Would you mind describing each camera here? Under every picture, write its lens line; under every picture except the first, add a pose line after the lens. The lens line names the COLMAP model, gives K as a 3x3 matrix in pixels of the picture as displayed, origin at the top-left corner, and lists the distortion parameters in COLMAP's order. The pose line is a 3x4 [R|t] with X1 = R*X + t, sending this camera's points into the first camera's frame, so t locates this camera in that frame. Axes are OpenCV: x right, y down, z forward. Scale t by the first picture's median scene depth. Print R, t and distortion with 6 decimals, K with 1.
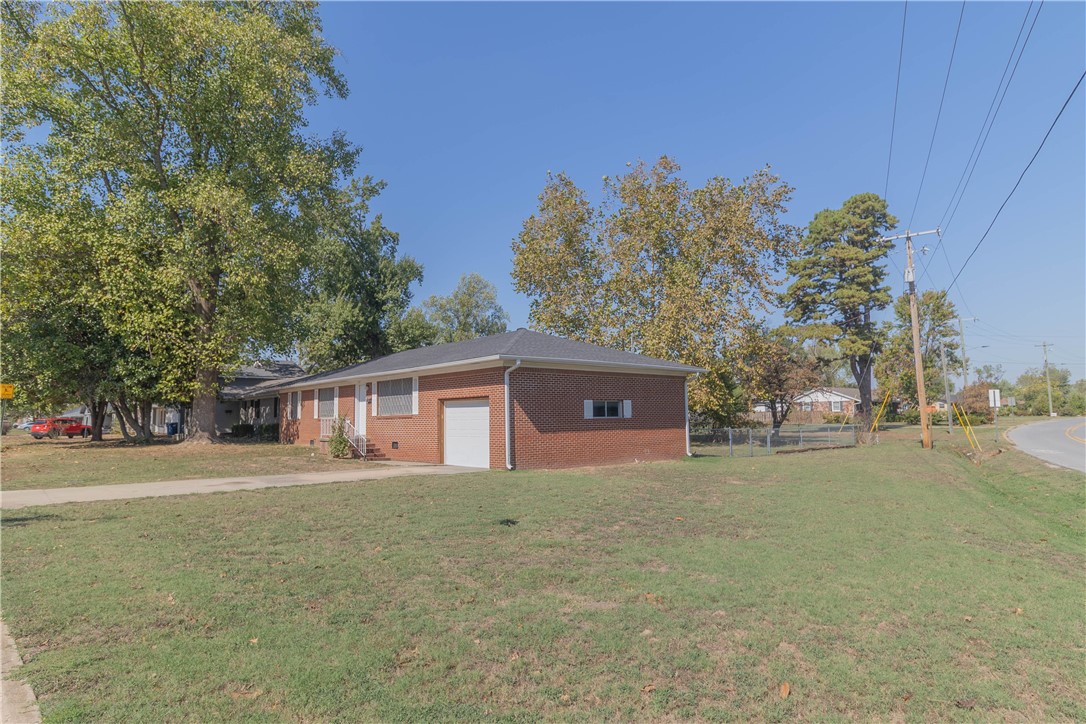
lens RADIAL K [[656.6, 0, 541.5], [0, 656.6, 361.1], [0, 0, 1]] dist [-0.000128, 0.000052]
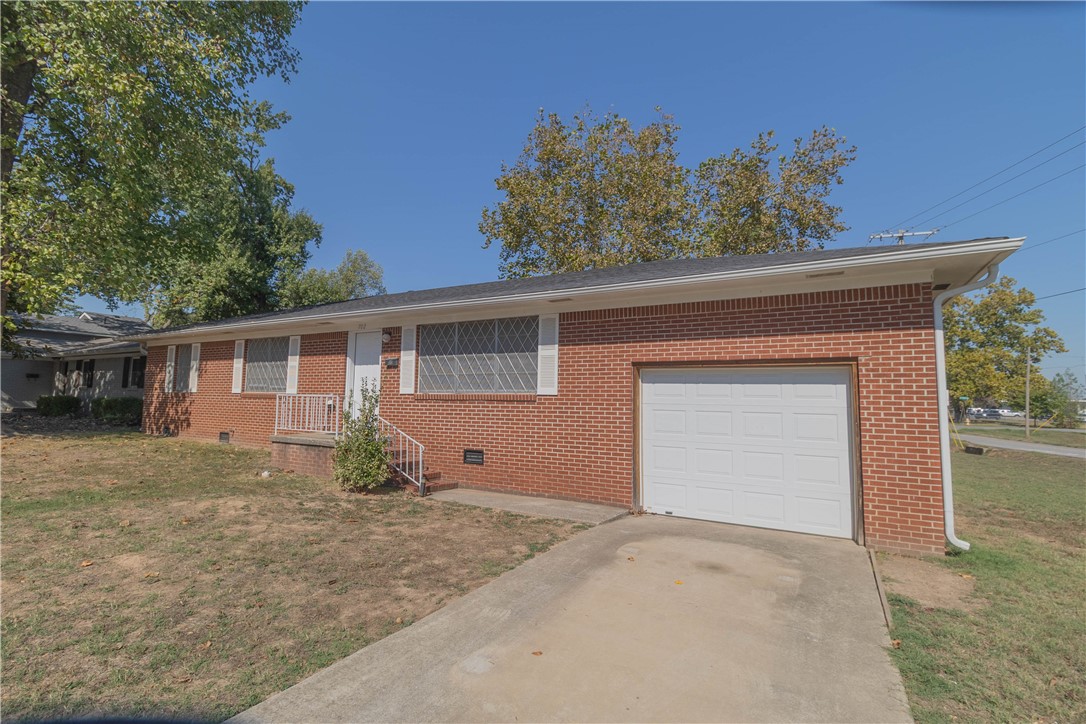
lens RADIAL K [[502.2, 0, 545.1], [0, 502.2, 361.1], [0, 0, 1]] dist [0.004624, -0.001254]
pose [[0.938976, 0.058323, 0.339002, -0.134836], [-0.061648, 0.998097, -0.000962, 0.024811], [-0.338414, -0.019996, 0.940785, 0.284822]]
